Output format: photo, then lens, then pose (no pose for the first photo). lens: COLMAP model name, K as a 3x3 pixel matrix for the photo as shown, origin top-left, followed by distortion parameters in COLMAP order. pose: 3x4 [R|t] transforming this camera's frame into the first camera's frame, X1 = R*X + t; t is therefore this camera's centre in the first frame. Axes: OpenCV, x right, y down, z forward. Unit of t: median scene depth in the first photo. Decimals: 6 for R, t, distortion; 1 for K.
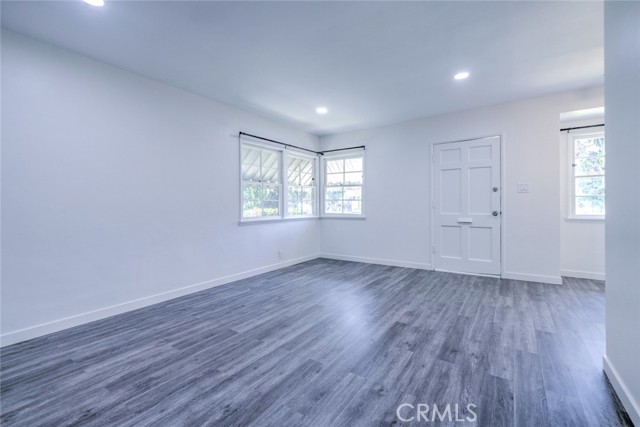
lens RADIAL K [[280.4, 0, 322.9], [0, 280.4, 203.6], [0, 0, 1]] dist [0.001274, 0.000247]
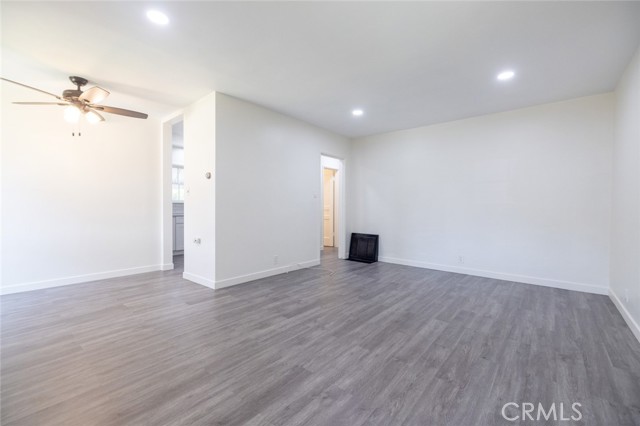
lens RADIAL K [[274.0, 0, 319.2], [0, 274.0, 208.1], [0, 0, 1]] dist [0.002572, 0.000611]
pose [[-0.993941, 0.004620, 0.109822, 0.029922], [0.004180, 0.999982, -0.004233, 0.012924], [-0.109839, -0.003748, -0.993942, 1.683324]]
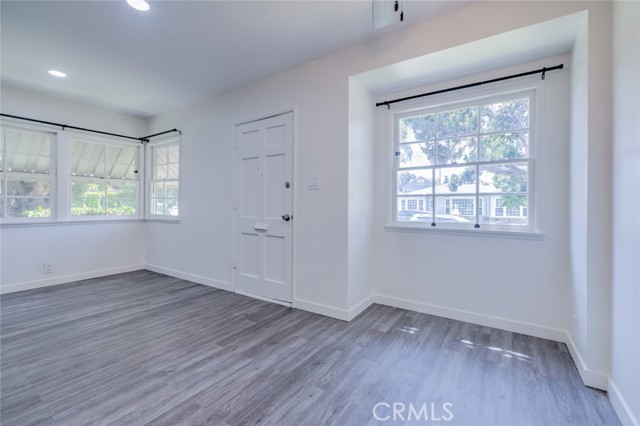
lens RADIAL K [[280.4, 0, 322.9], [0, 280.4, 203.1], [0, 0, 1]] dist [0.001274, 0.000247]
pose [[0.999894, 0.010376, 0.010240, 0.943469], [-0.010394, 0.999945, 0.001641, -0.007752], [-0.010223, -0.001747, 0.999946, 0.362801]]
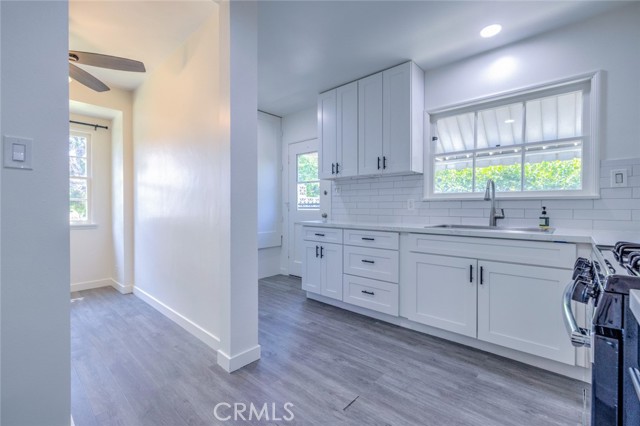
lens RADIAL K [[277.8, 0, 319.6], [0, 277.8, 212.0], [0, 0, 1]] dist [0.000688, 0.000104]
pose [[0.132444, -0.007336, 0.991163, 0.450906], [-0.007389, 0.999938, 0.008389, -0.003634], [-0.991163, -0.008435, 0.132381, -0.033209]]
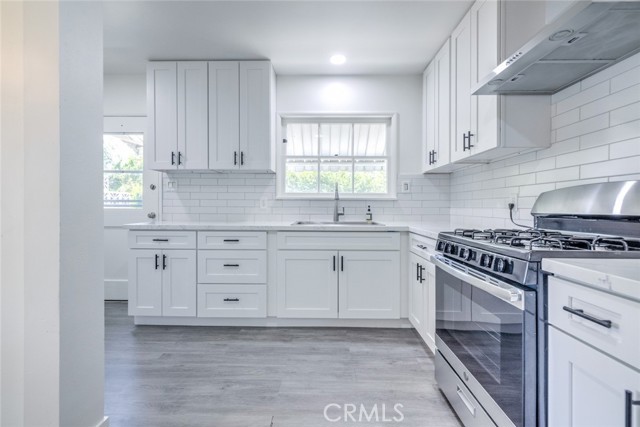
lens RADIAL K [[274.0, 0, 319.2], [0, 274.0, 208.6], [0, 0, 1]] dist [0.002572, 0.000611]
pose [[-0.545662, -0.001965, 0.838003, 0.546408], [-0.003706, 0.999993, -0.000068, -0.004623], [-0.837997, -0.003142, -0.545666, 0.148979]]
